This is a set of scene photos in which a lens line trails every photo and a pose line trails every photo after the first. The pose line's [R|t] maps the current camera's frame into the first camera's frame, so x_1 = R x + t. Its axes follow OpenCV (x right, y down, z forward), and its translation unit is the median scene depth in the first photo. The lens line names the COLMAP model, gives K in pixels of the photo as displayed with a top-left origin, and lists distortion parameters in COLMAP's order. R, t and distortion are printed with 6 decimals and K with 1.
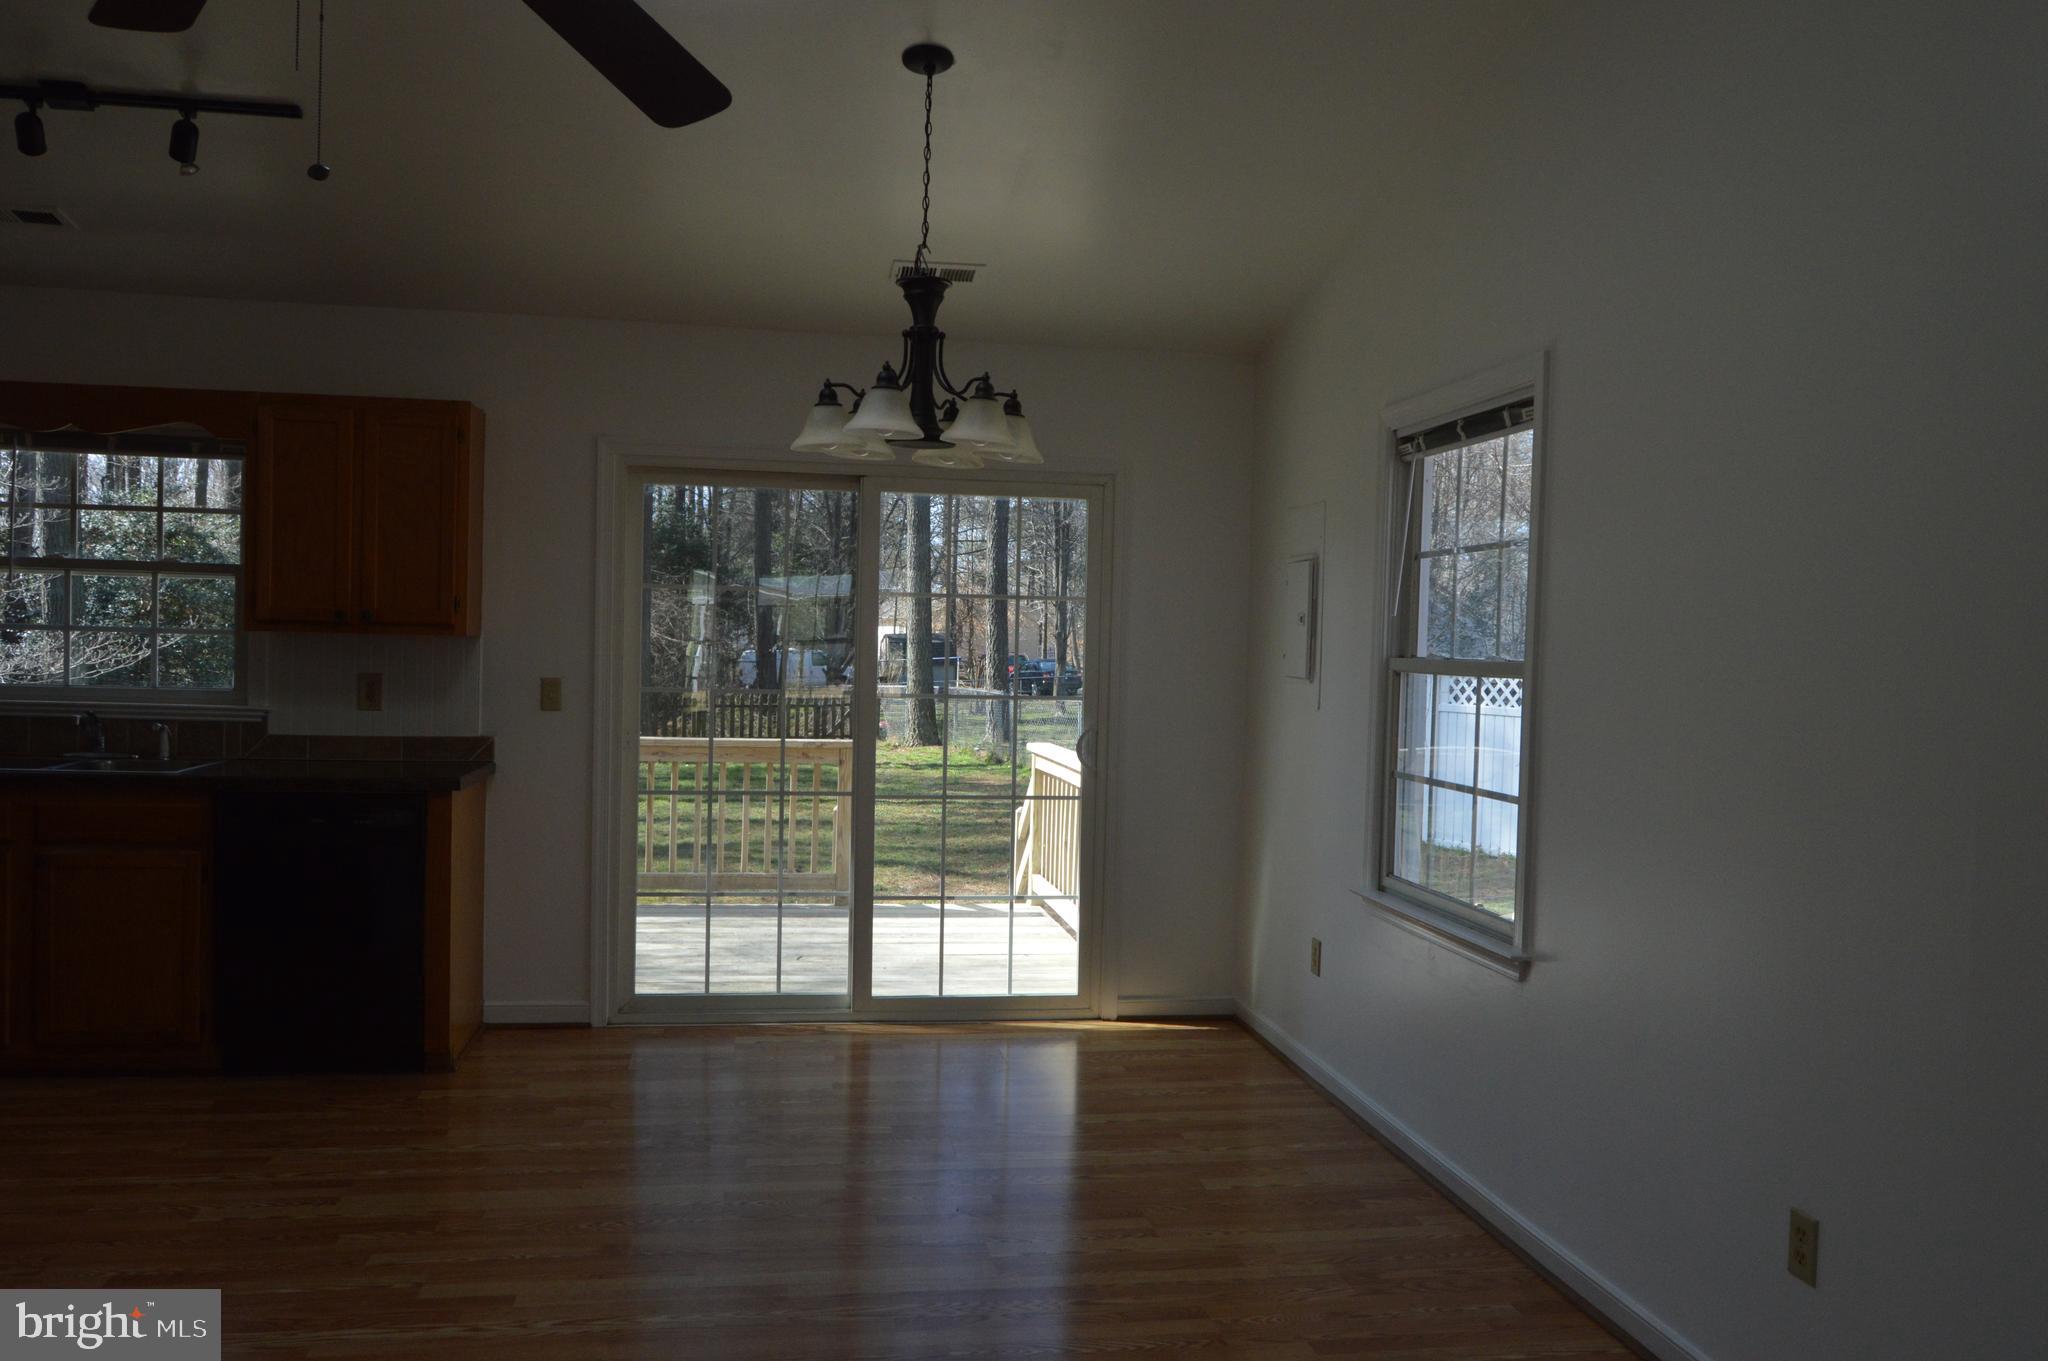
lens RADIAL K [[1598.6, 0, 1034.5], [0, 1598.6, 685.6], [0, 0, 1]] dist [-0.015311, -0.001109]
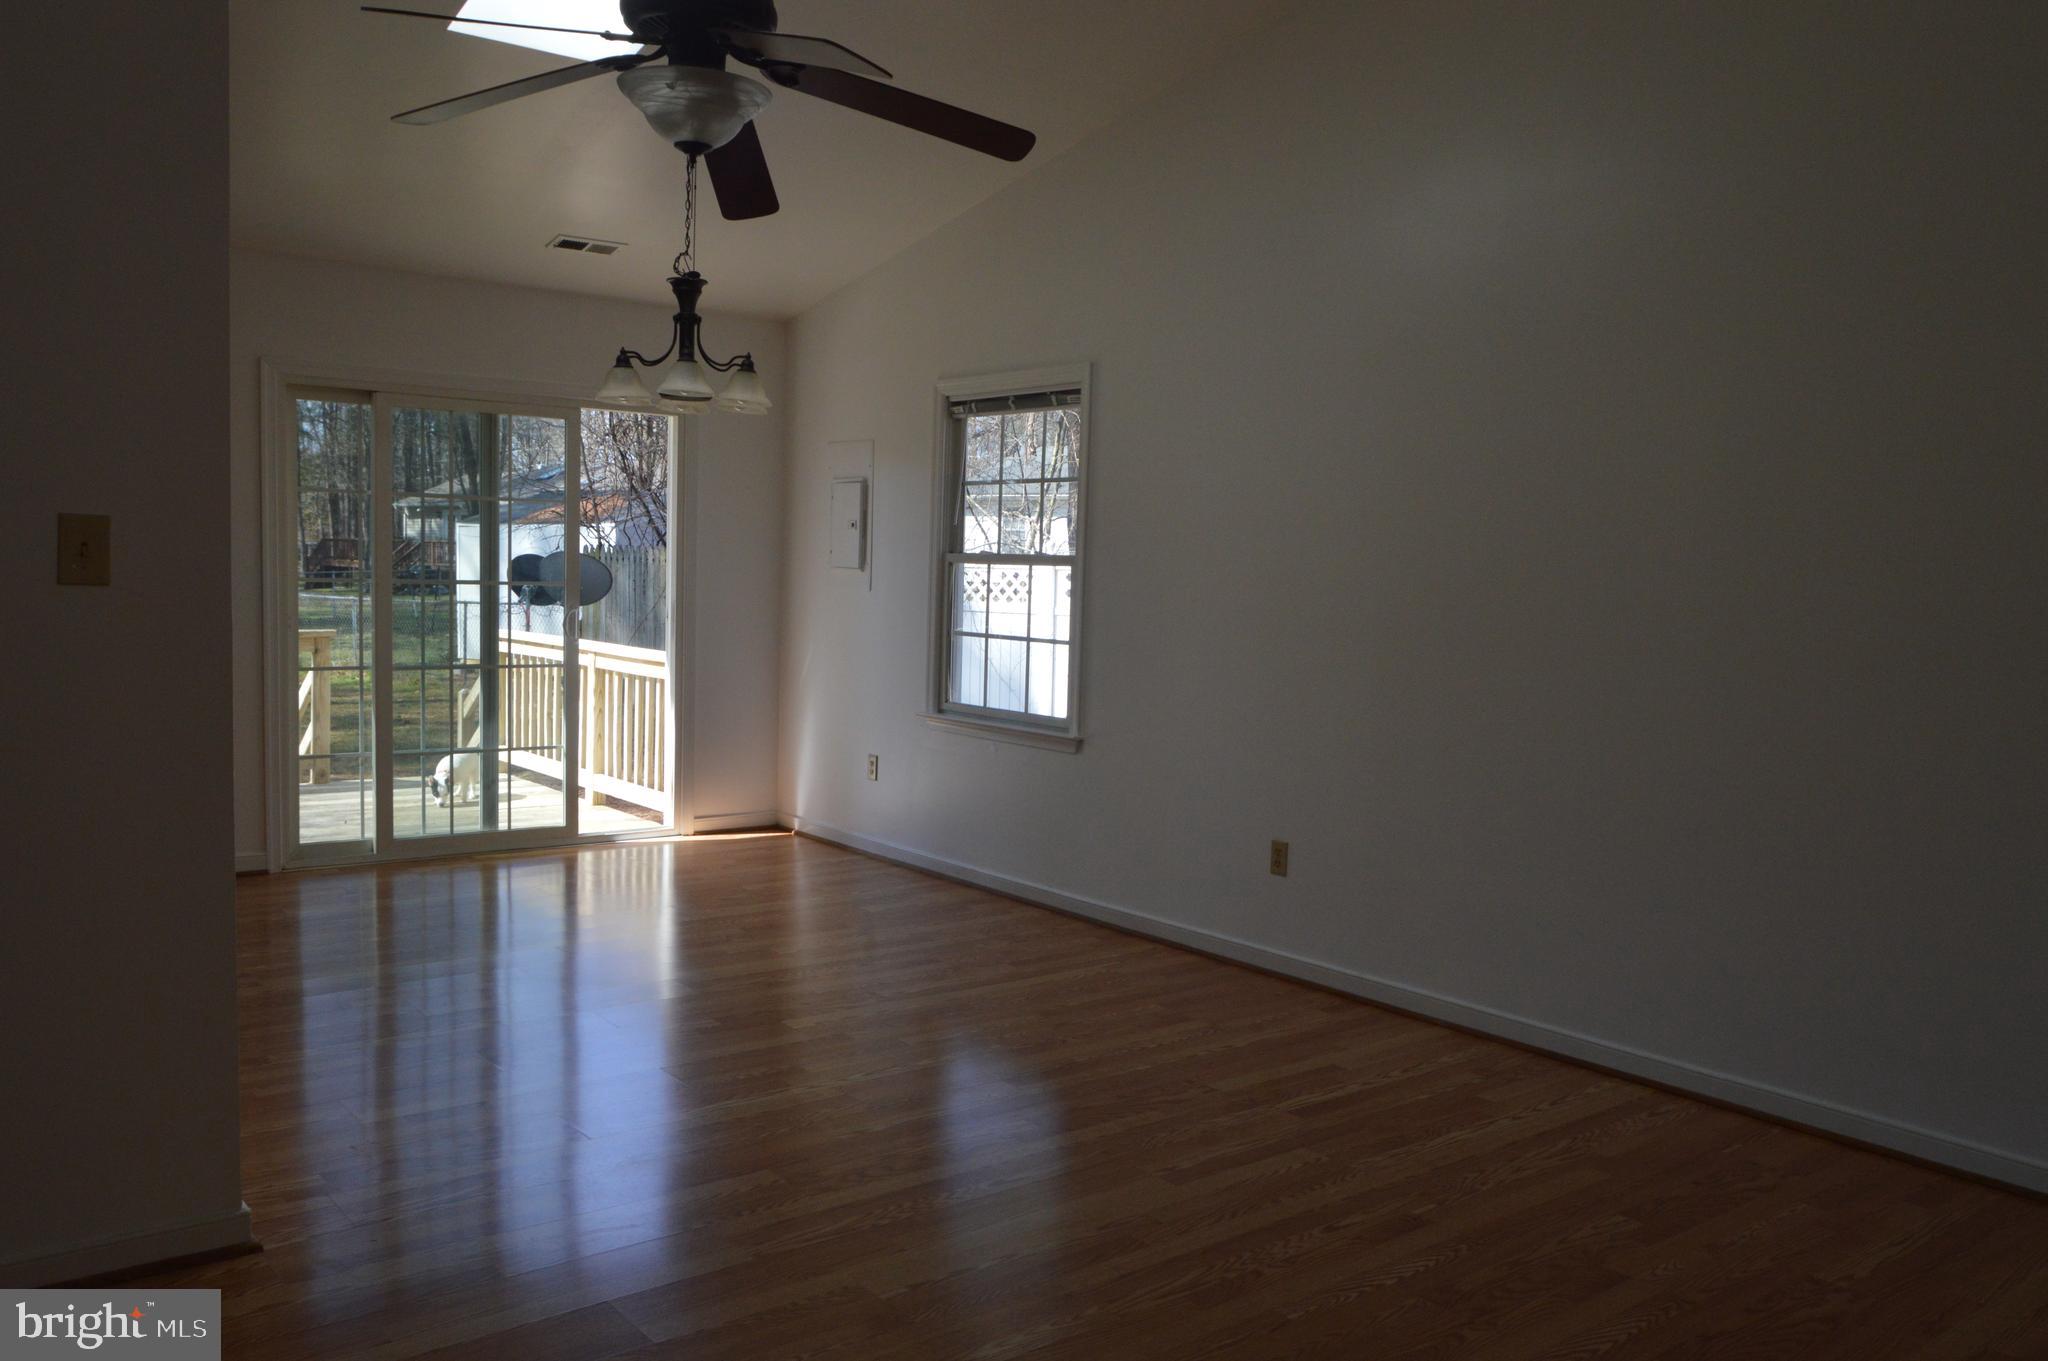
lens RADIAL K [[1580.0, 0, 1023.8], [0, 1580.0, 686.6], [0, 0, 1]] dist [-0.012840, 0.004771]
pose [[0.879056, -0.038325, 0.475176, -0.406175], [0.006540, 0.997639, 0.068364, 0.006041], [-0.476674, -0.056988, 0.877231, -0.308699]]
